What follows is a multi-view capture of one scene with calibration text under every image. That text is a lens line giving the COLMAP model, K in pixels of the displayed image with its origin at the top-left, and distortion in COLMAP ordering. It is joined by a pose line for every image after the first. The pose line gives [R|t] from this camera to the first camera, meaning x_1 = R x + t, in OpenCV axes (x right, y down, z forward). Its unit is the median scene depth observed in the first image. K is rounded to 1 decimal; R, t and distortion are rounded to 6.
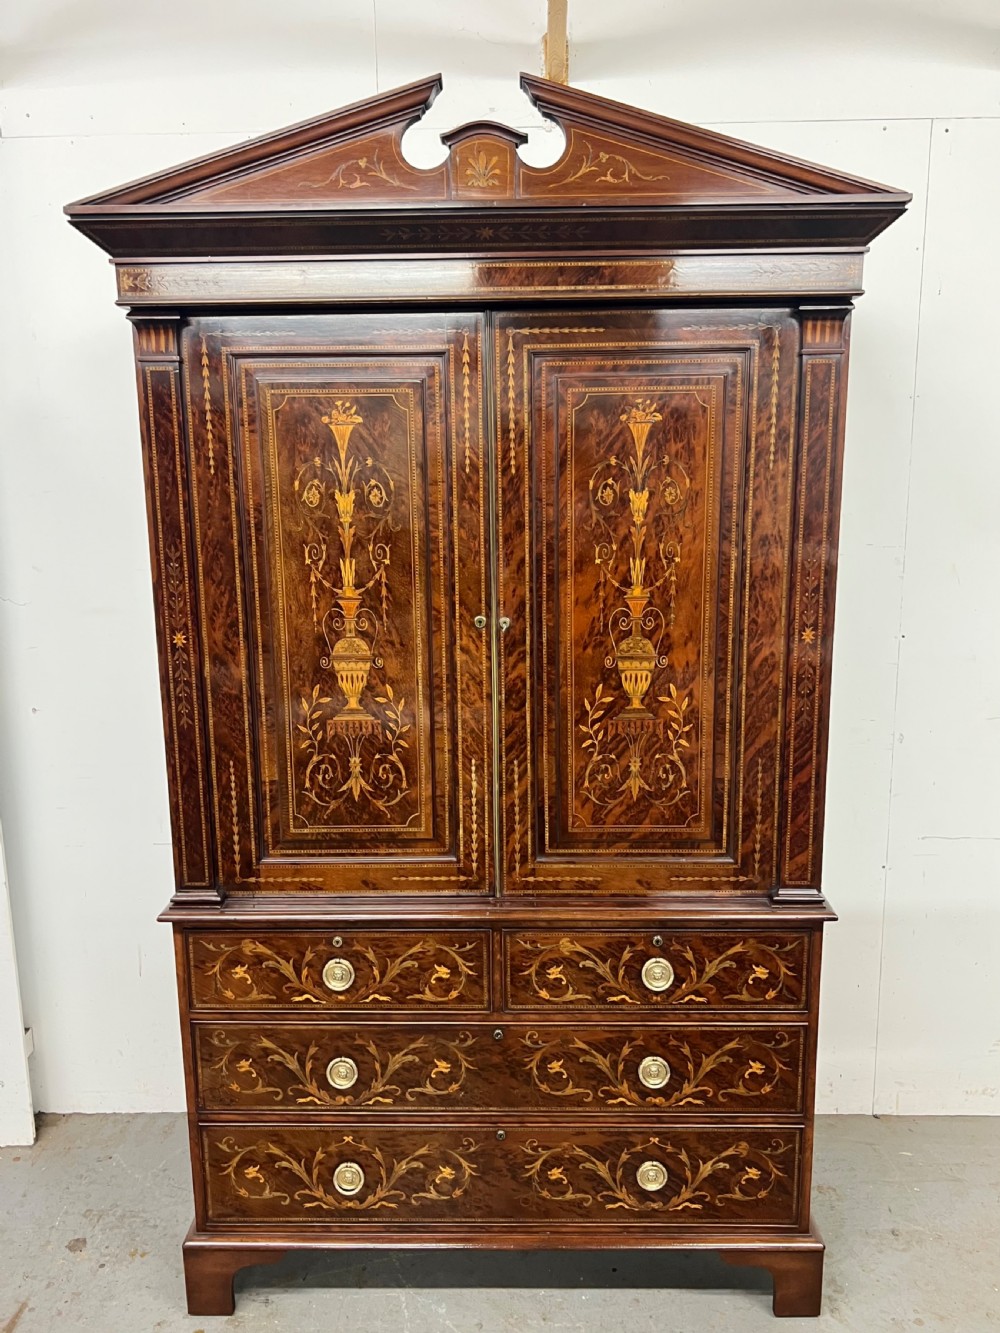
lens RADIAL K [[1007.7, 0, 508.0], [0, 1007.7, 673.0], [0, 0, 1]] dist [0.036672, -0.046133]
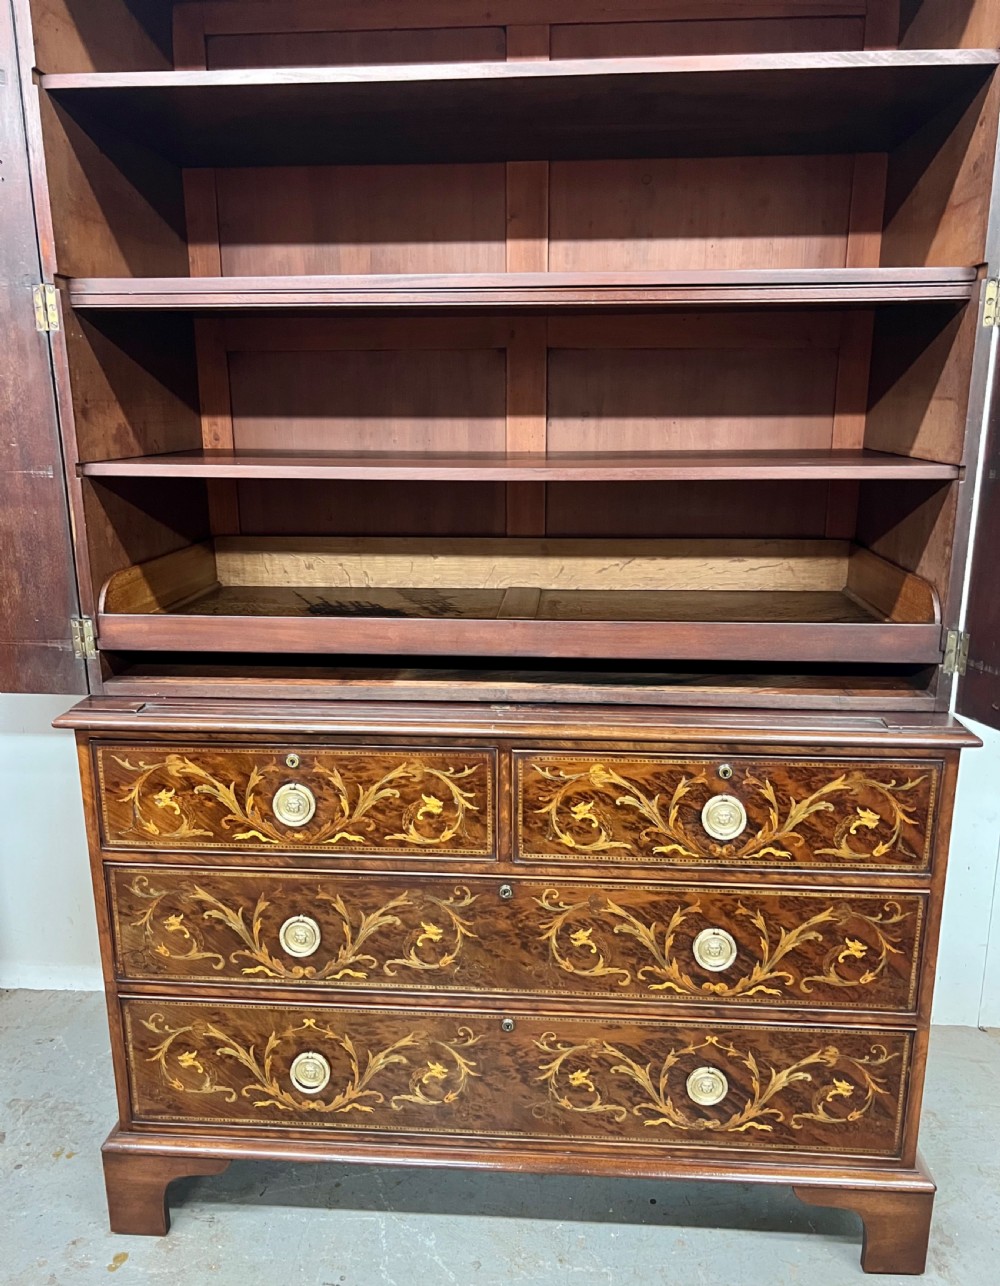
lens RADIAL K [[1048.7, 0, 498.0], [0, 1048.7, 631.7], [0, 0, 1]] dist [0.049487, -0.070910]
pose [[0.998510, 0.020670, -0.050501, 0.019812], [-0.017929, 0.998373, 0.054129, 0.121272], [0.051537, -0.053142, 0.997256, 0.230792]]
